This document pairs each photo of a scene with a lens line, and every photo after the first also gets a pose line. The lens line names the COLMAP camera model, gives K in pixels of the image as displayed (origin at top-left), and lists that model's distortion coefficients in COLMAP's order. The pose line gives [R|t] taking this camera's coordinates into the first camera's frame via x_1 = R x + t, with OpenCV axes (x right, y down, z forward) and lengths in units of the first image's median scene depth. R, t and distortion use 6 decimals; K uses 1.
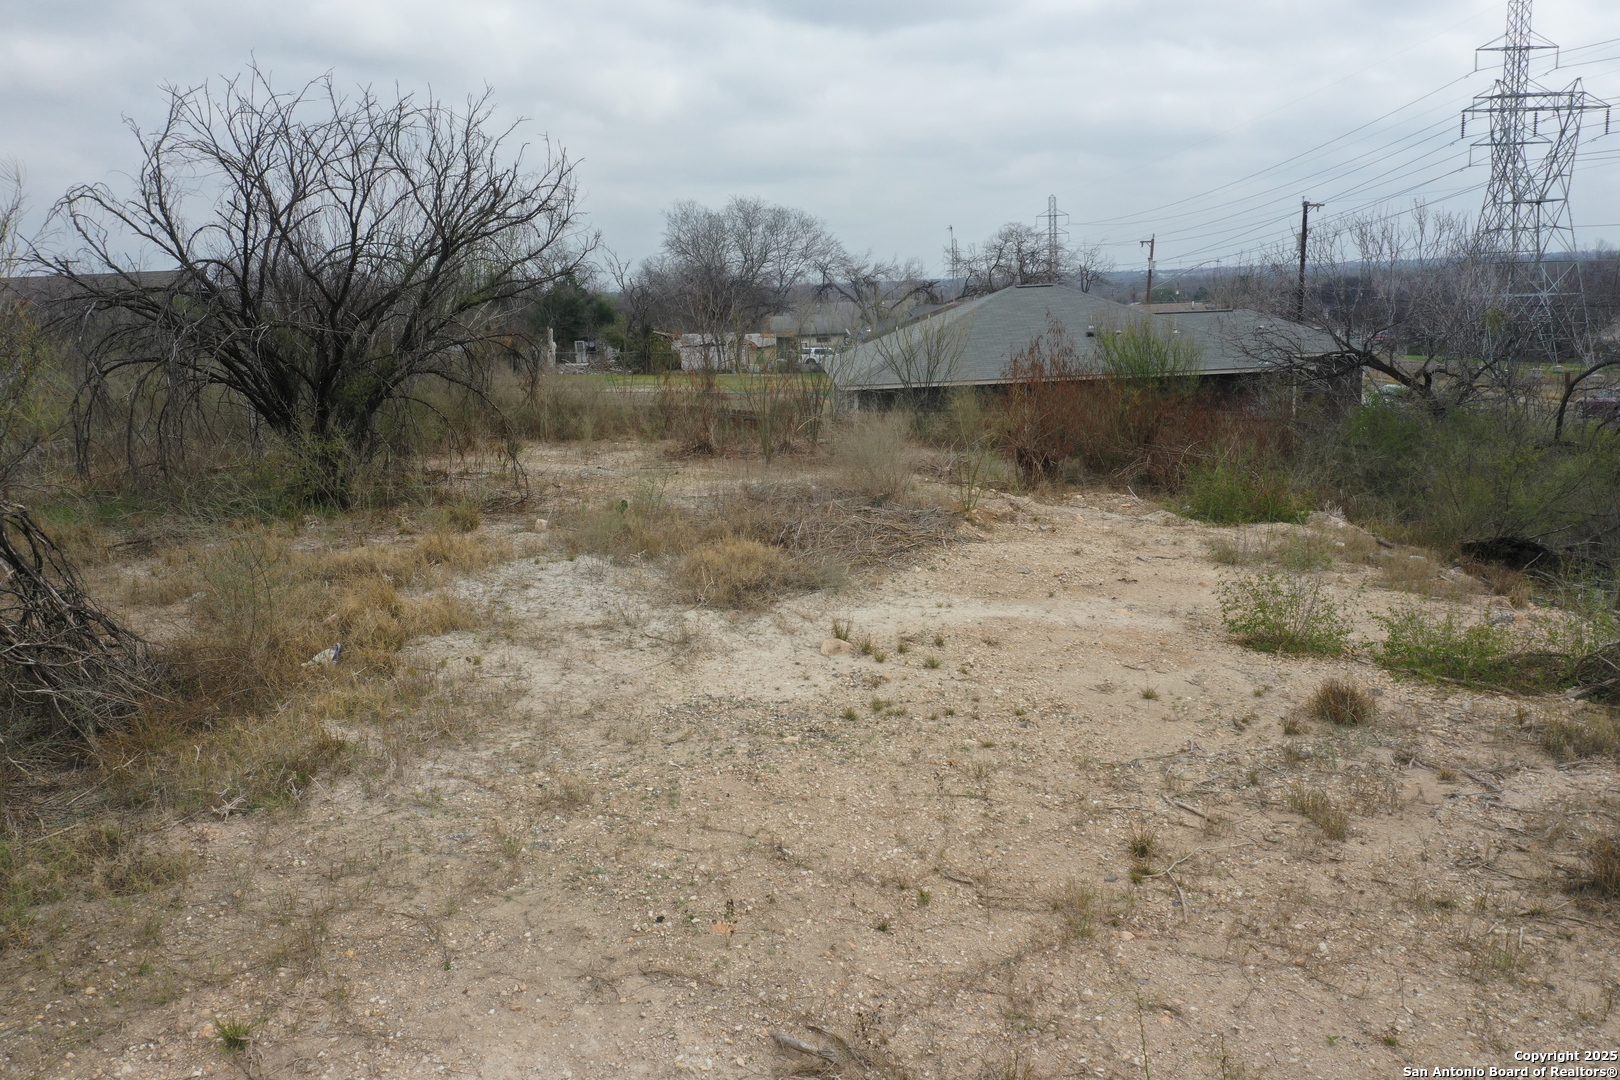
lens RADIAL K [[1277.7, 0, 799.9], [0, 1277.7, 540.0], [0, 0, 1]] dist [-0.009617, 0.000704]
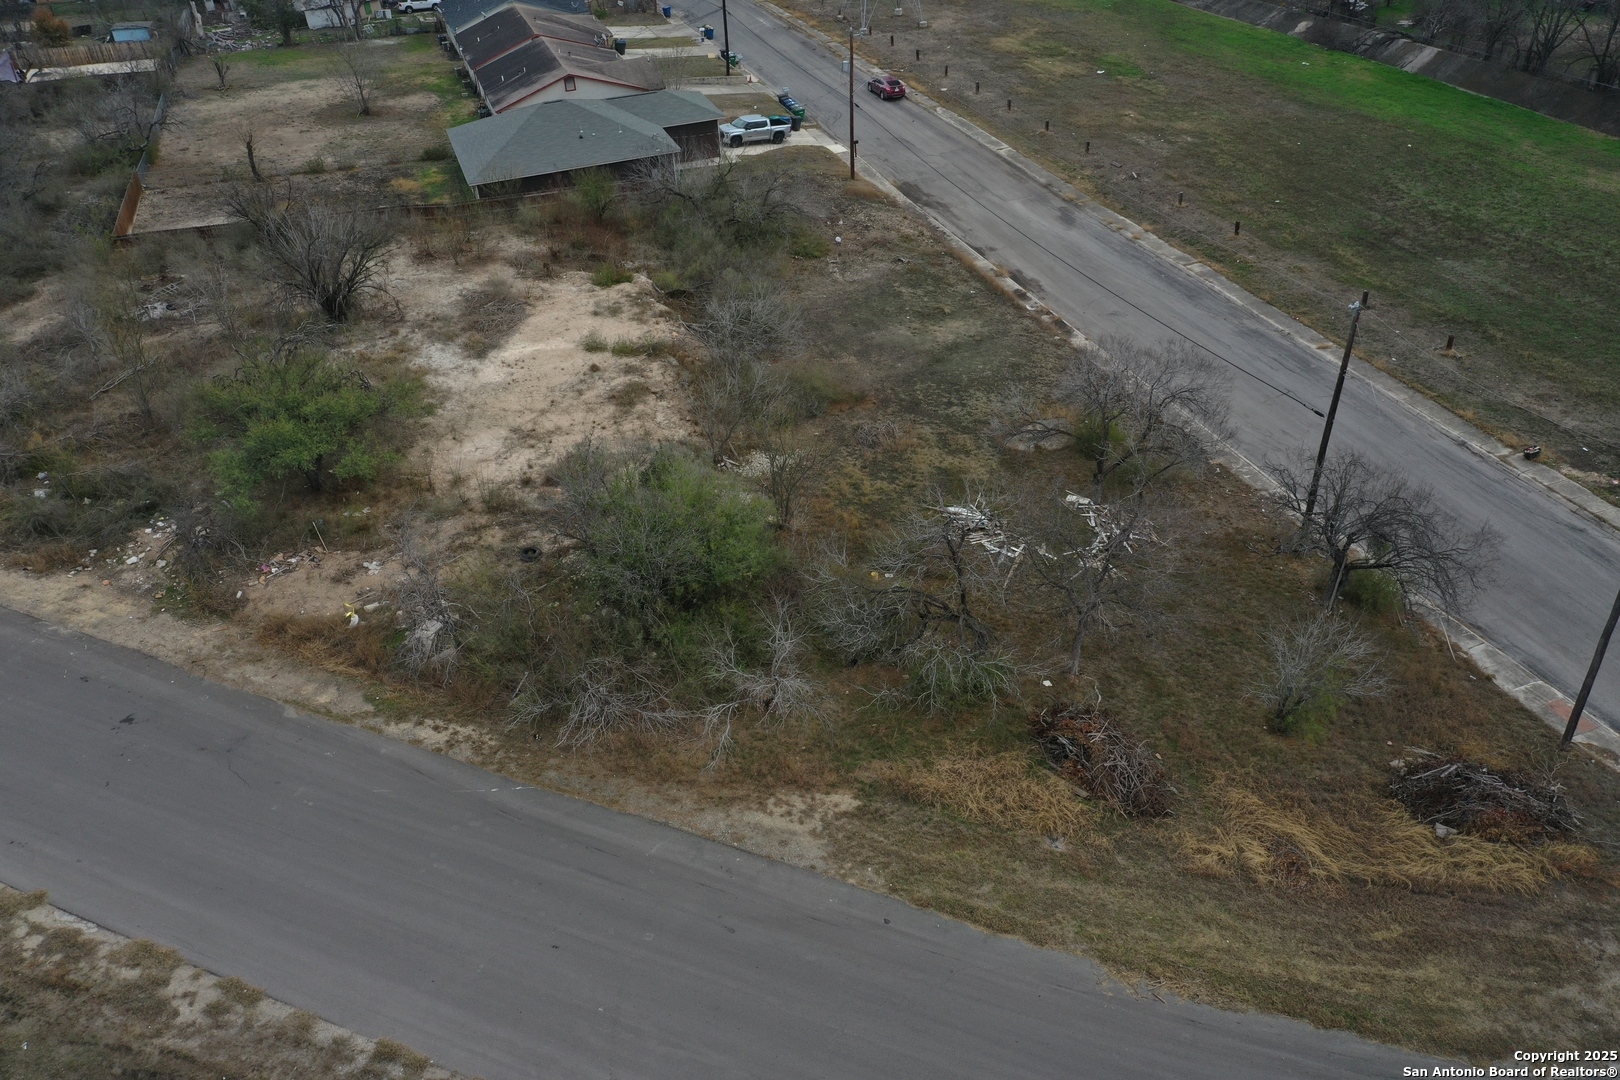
lens RADIAL K [[1277.7, 0, 800.8], [0, 1277.7, 535.4], [0, 0, 1]] dist [-0.009617, 0.000704]
pose [[0.953735, -0.178845, 0.241669, -0.229821], [0.070191, 0.914067, 0.399443, -1.500845], [-0.292340, -0.363999, 0.884331, -4.928335]]
